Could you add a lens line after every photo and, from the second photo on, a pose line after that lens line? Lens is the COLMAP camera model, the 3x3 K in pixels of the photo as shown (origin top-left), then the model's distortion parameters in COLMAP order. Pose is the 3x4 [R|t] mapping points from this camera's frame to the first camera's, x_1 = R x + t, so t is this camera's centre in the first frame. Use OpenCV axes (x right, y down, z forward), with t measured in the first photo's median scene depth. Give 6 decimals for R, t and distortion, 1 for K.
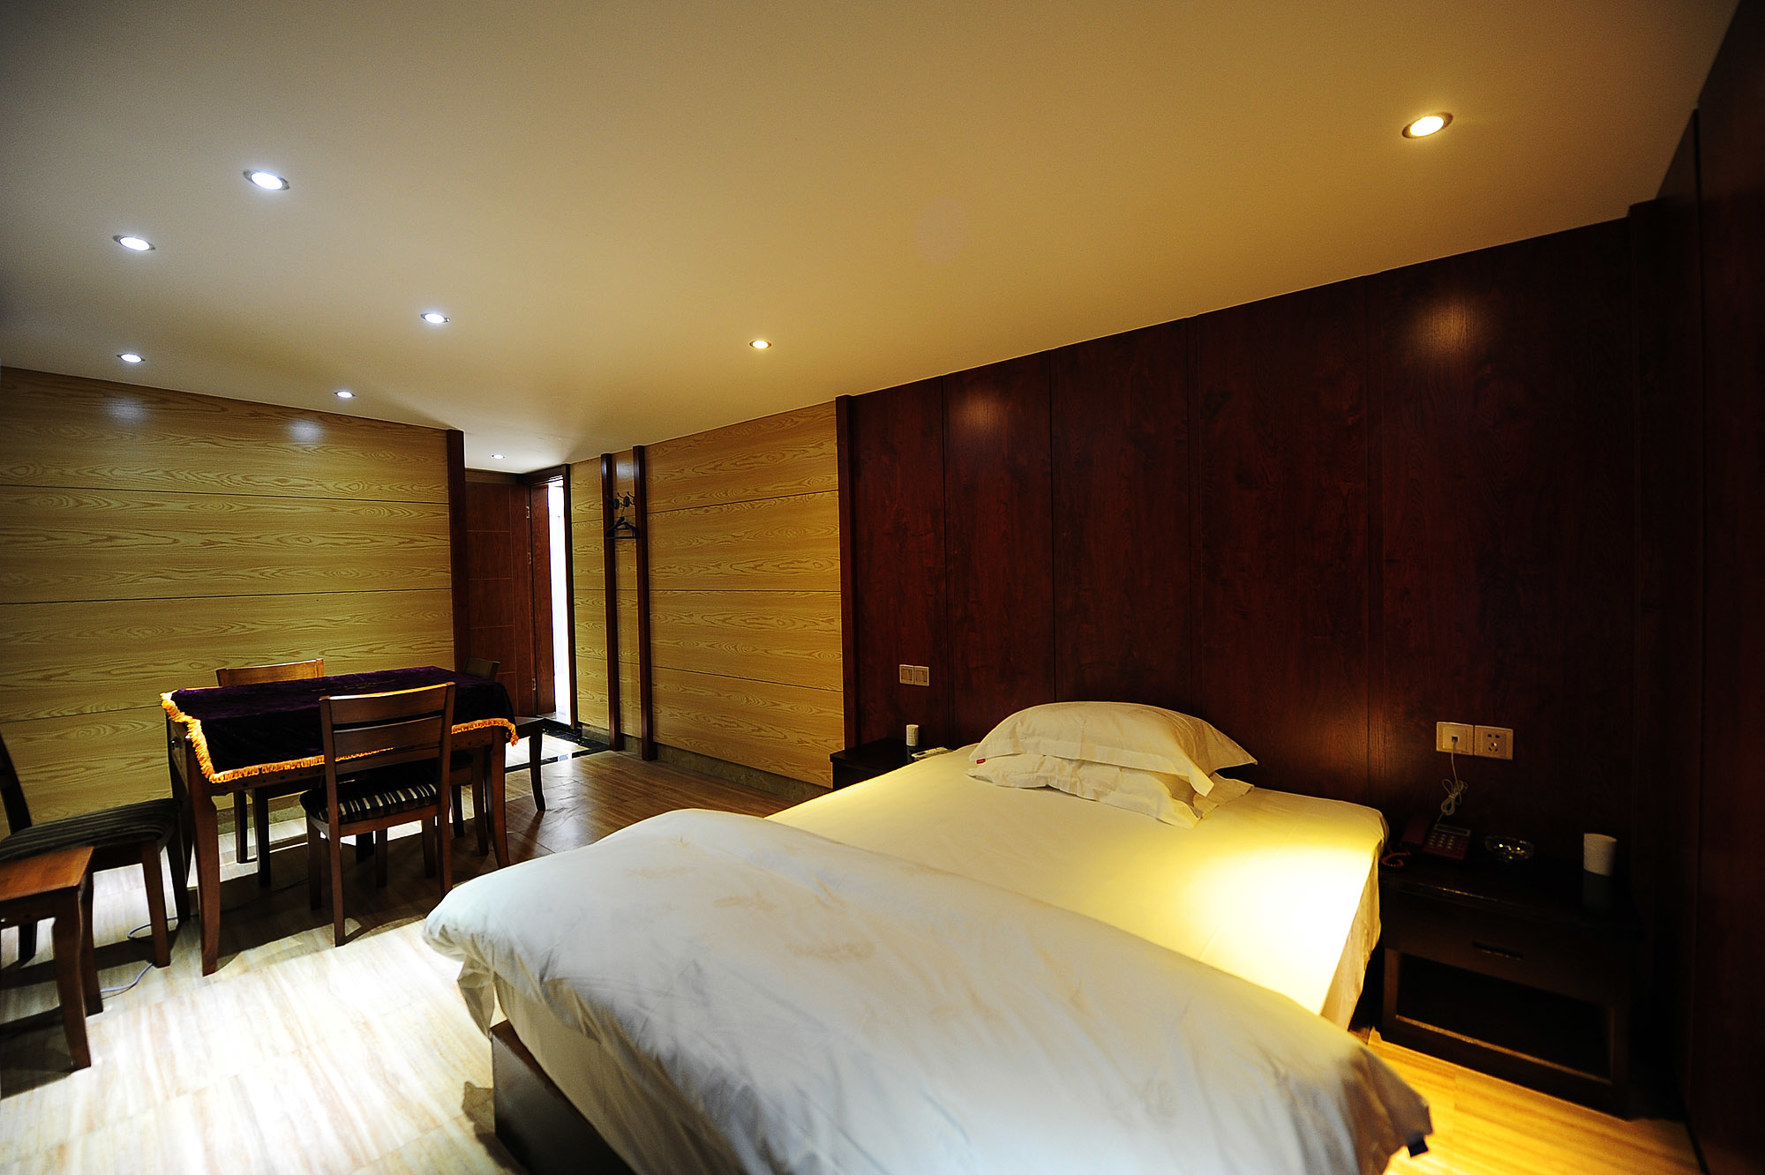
lens RADIAL K [[704.6, 0, 874.5], [0, 704.6, 582.7], [0, 0, 1]] dist [-0.018247, -0.002320]
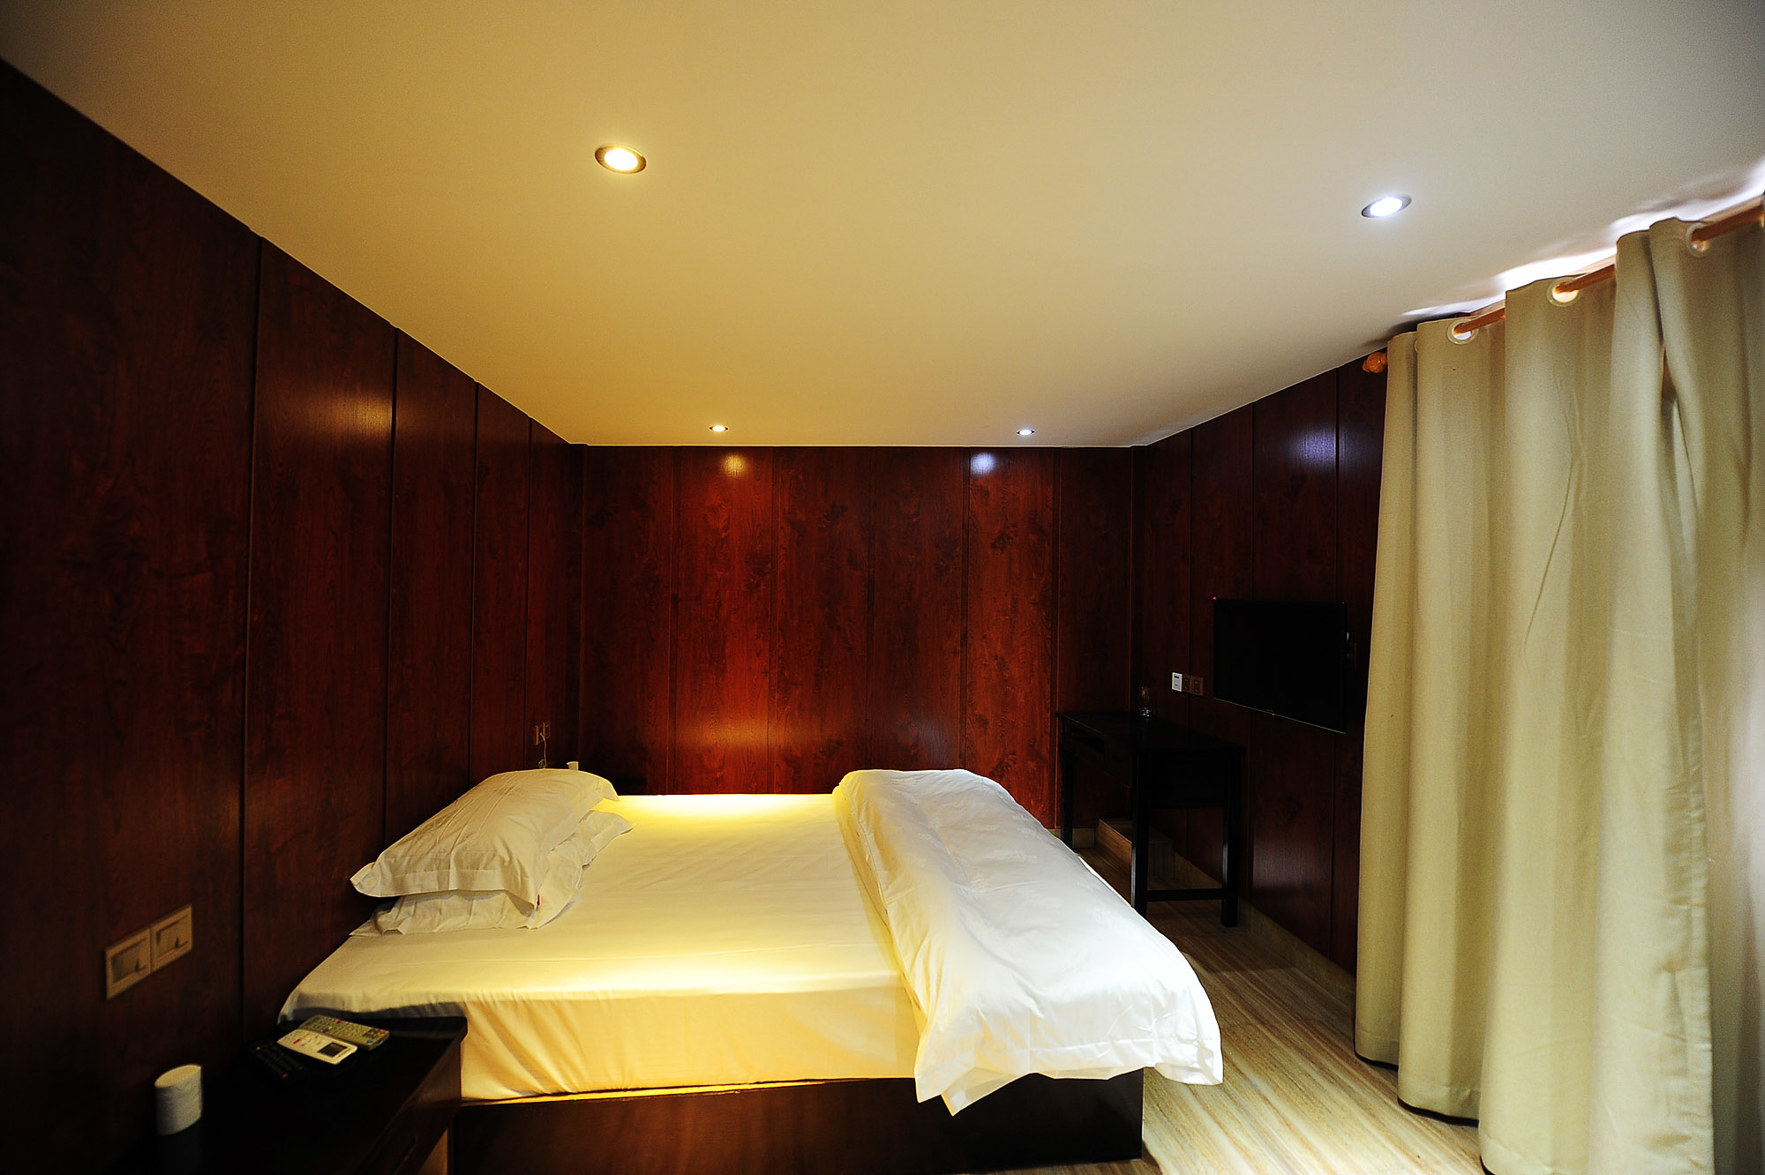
lens RADIAL K [[704.6, 0, 875.9], [0, 704.6, 586.5], [0, 0, 1]] dist [-0.018247, -0.002320]
pose [[-0.731822, 0.018362, 0.681249, -0.466011], [0.016461, 0.999822, -0.009265, -0.049500], [-0.681297, 0.004434, -0.731993, 0.977906]]
